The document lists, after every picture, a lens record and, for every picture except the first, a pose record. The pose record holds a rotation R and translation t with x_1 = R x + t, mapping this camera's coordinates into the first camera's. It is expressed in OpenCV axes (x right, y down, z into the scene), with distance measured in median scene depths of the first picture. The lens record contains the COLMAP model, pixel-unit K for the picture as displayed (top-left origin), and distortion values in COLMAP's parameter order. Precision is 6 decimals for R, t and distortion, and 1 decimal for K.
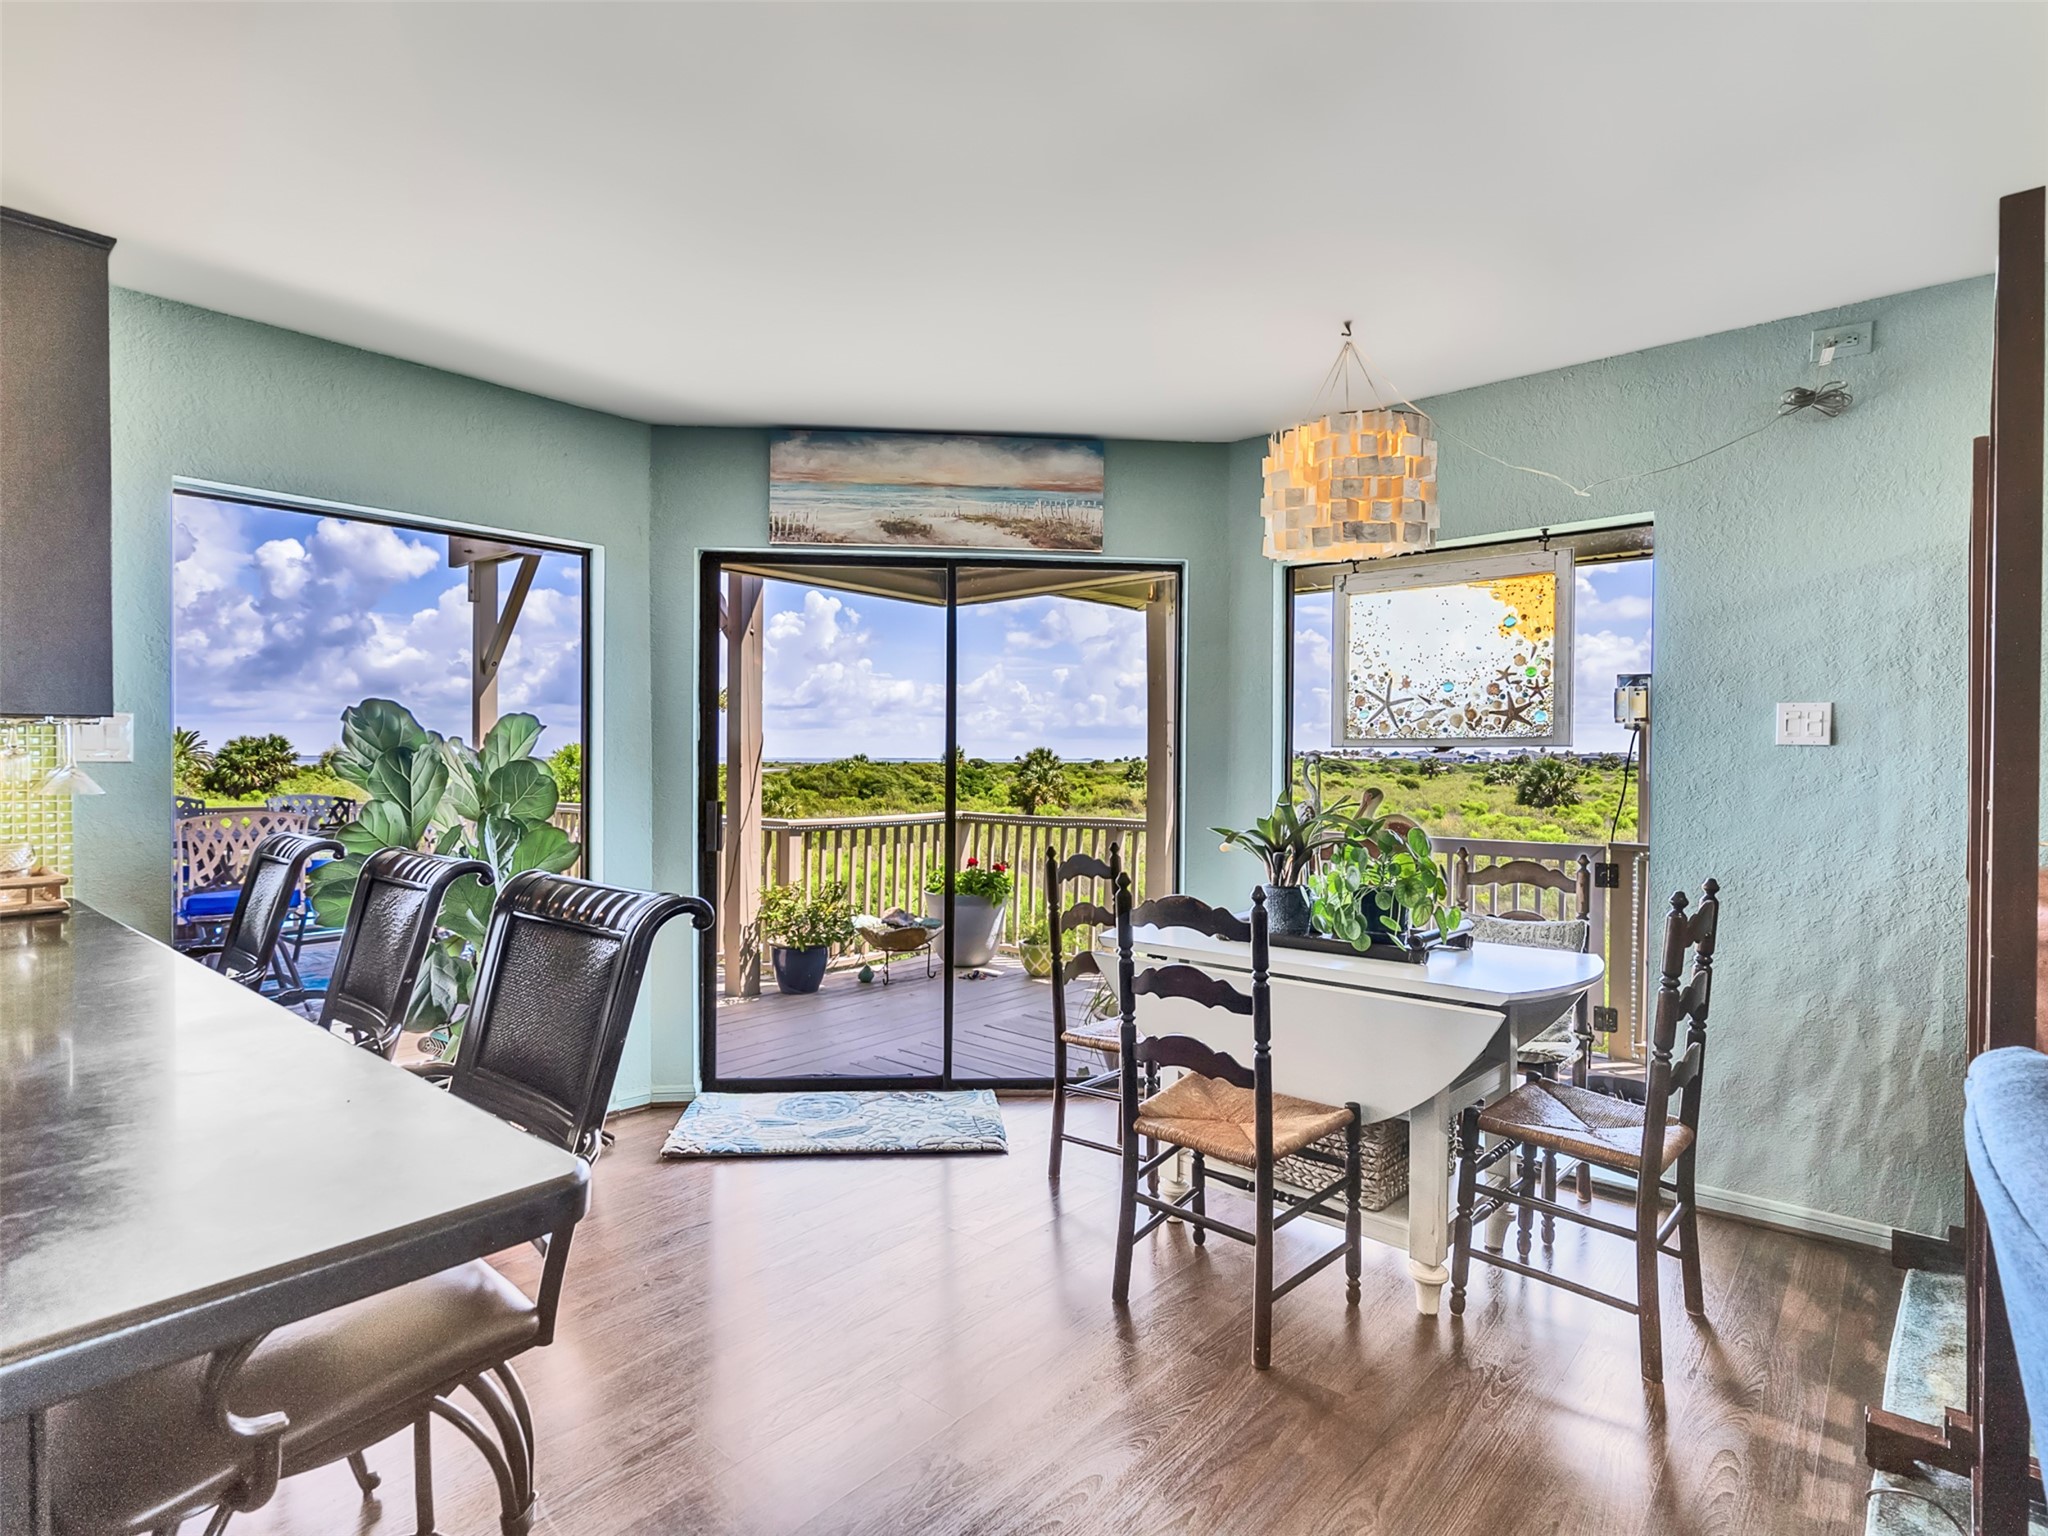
lens RADIAL K [[1043.1, 0, 1002.5], [0, 1043.1, 768.0], [0, 0, 1]] dist [-0.007626, 0.004826]
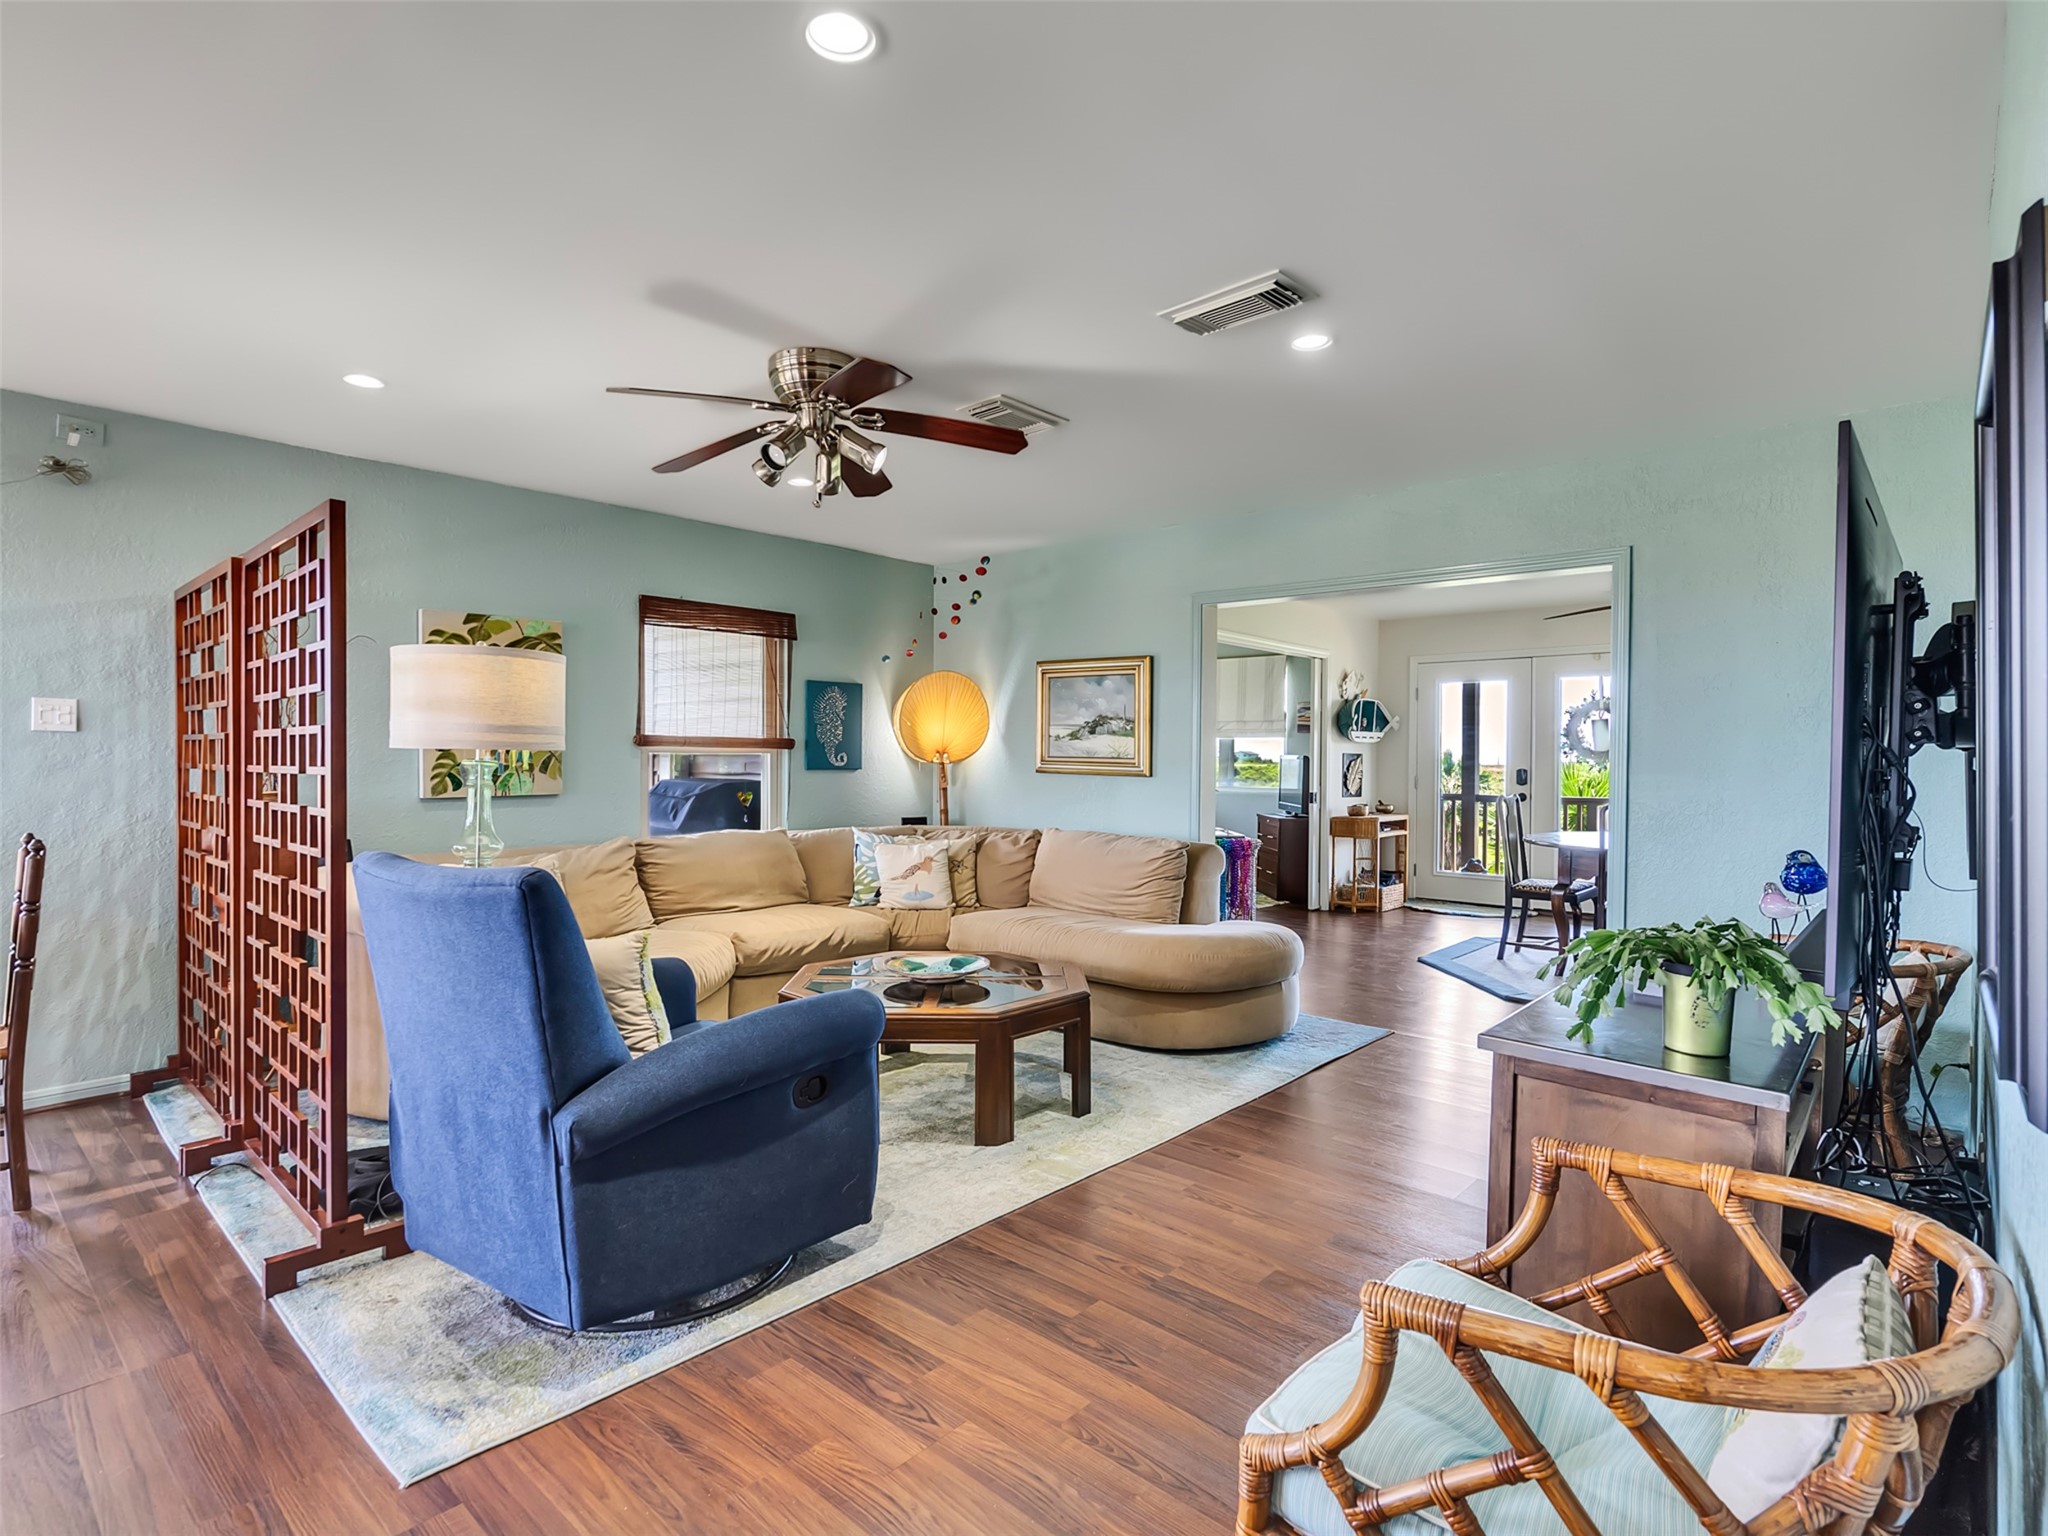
lens RADIAL K [[1043.1, 0, 1002.5], [0, 1043.1, 768.0], [0, 0, 1]] dist [-0.007626, 0.004826]
pose [[0.016071, -0.014662, 0.999763, -0.399966], [0.002332, 0.999890, 0.014626, 0.006188], [-0.999868, 0.002097, 0.016104, -0.159118]]
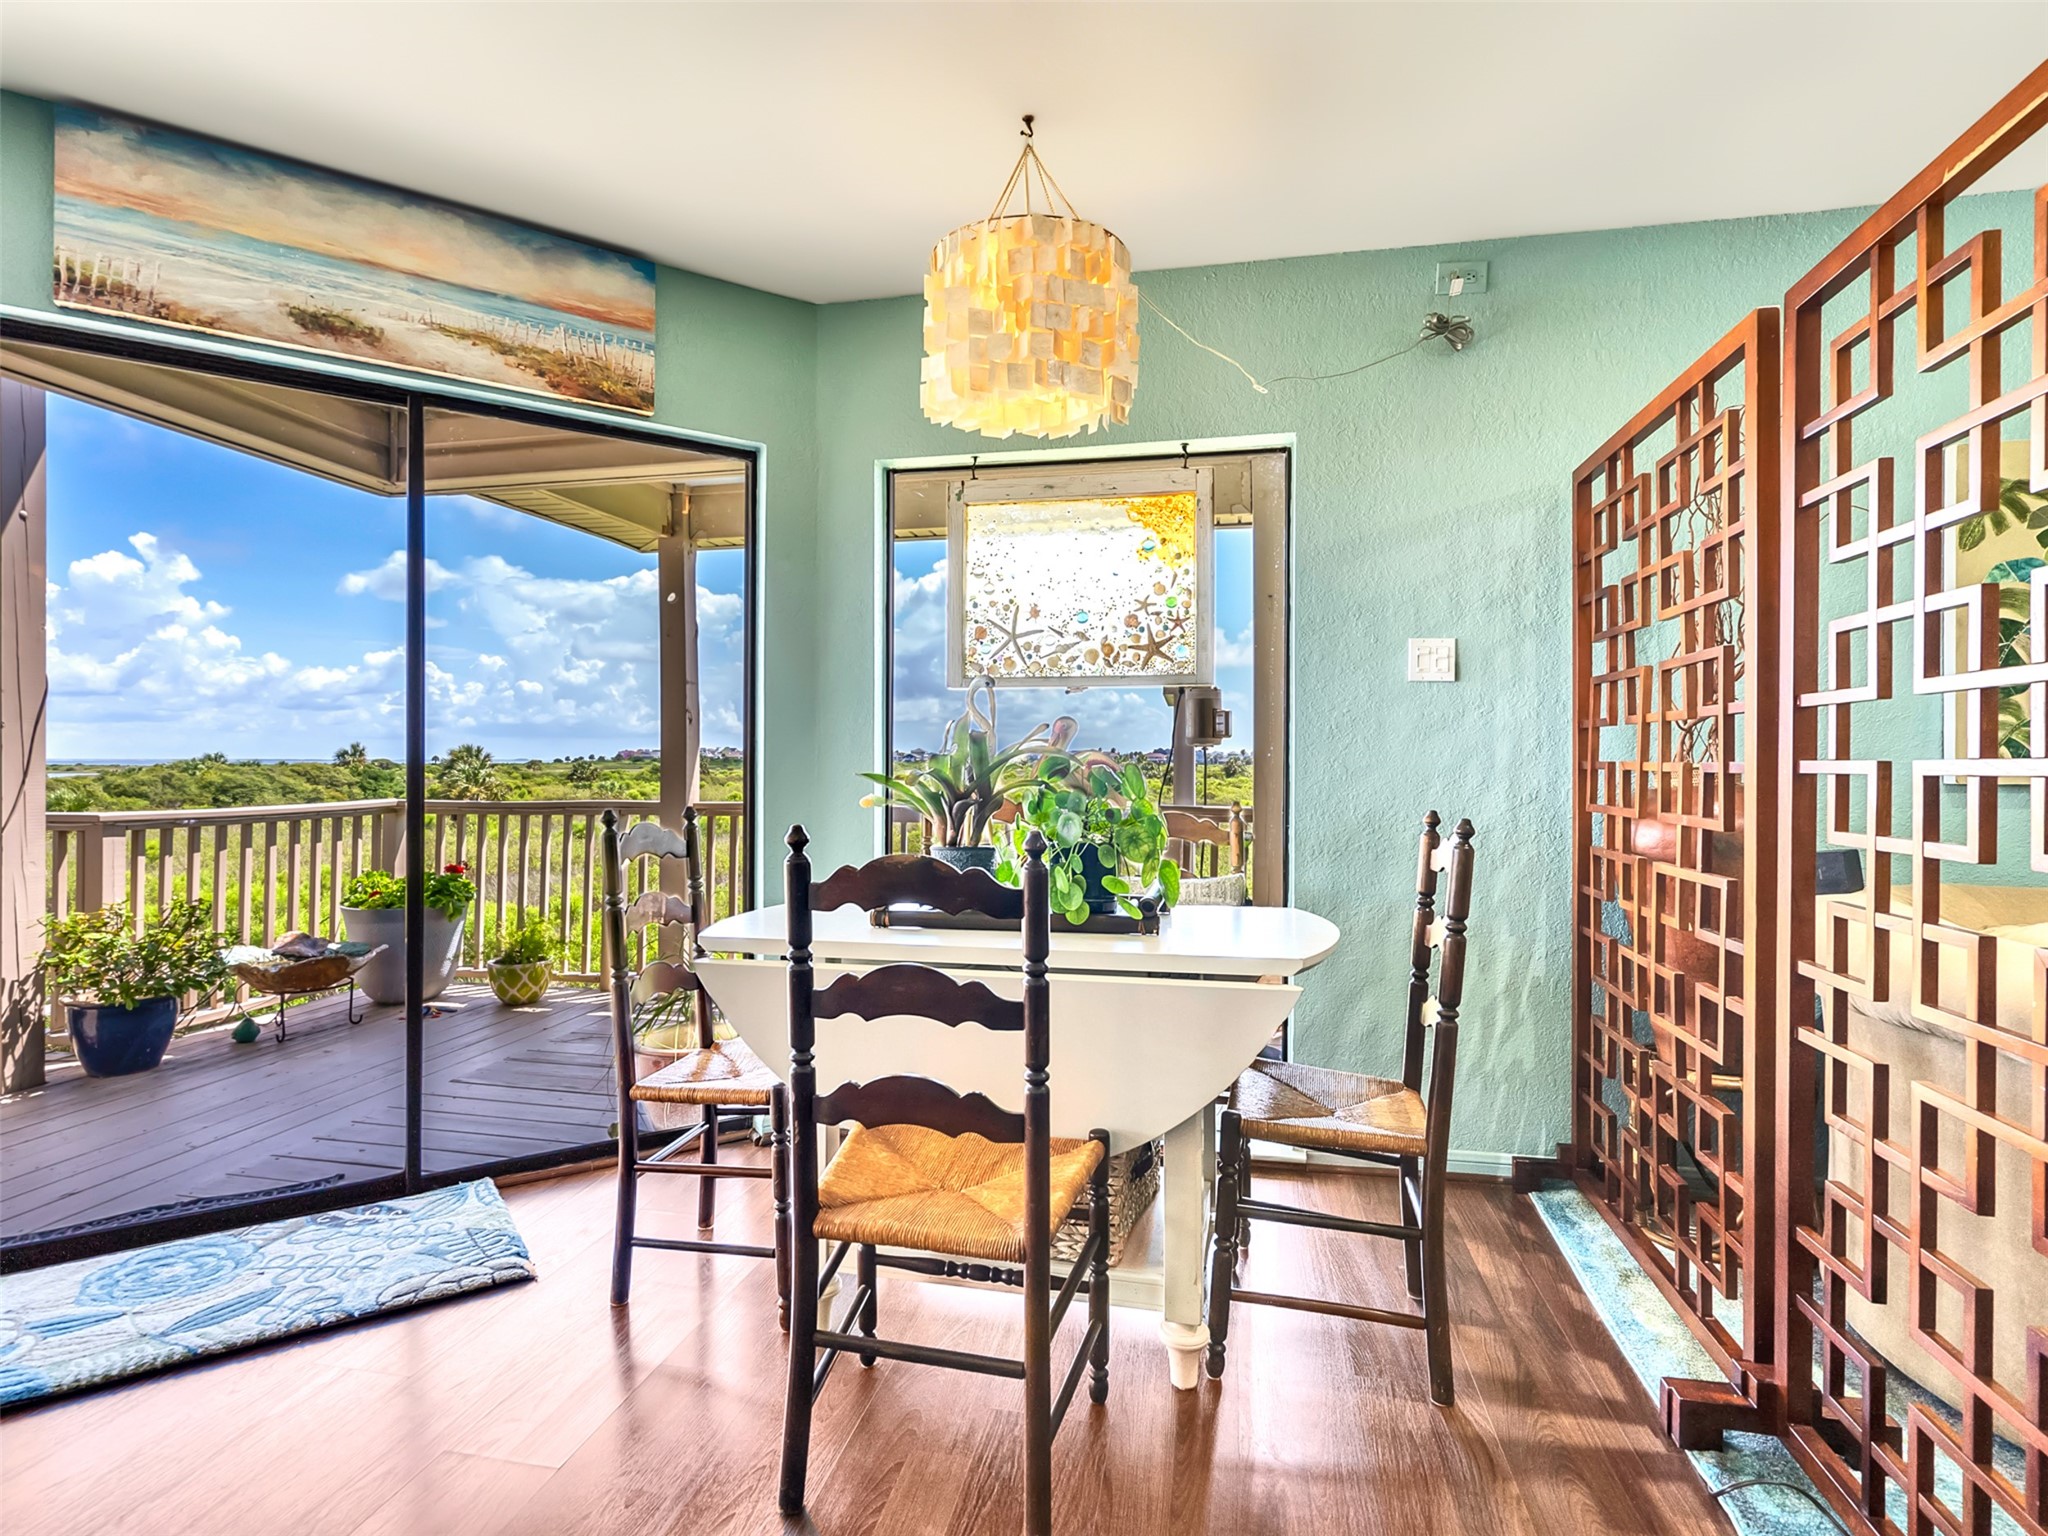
lens RADIAL K [[1043.1, 0, 1002.5], [0, 1043.1, 768.0], [0, 0, 1]] dist [-0.007626, 0.004826]
pose [[0.871288, -0.006943, 0.490724, -0.055777], [0.006517, 0.999975, 0.002577, 0.043380], [-0.490729, 0.000953, 0.871312, 0.266803]]
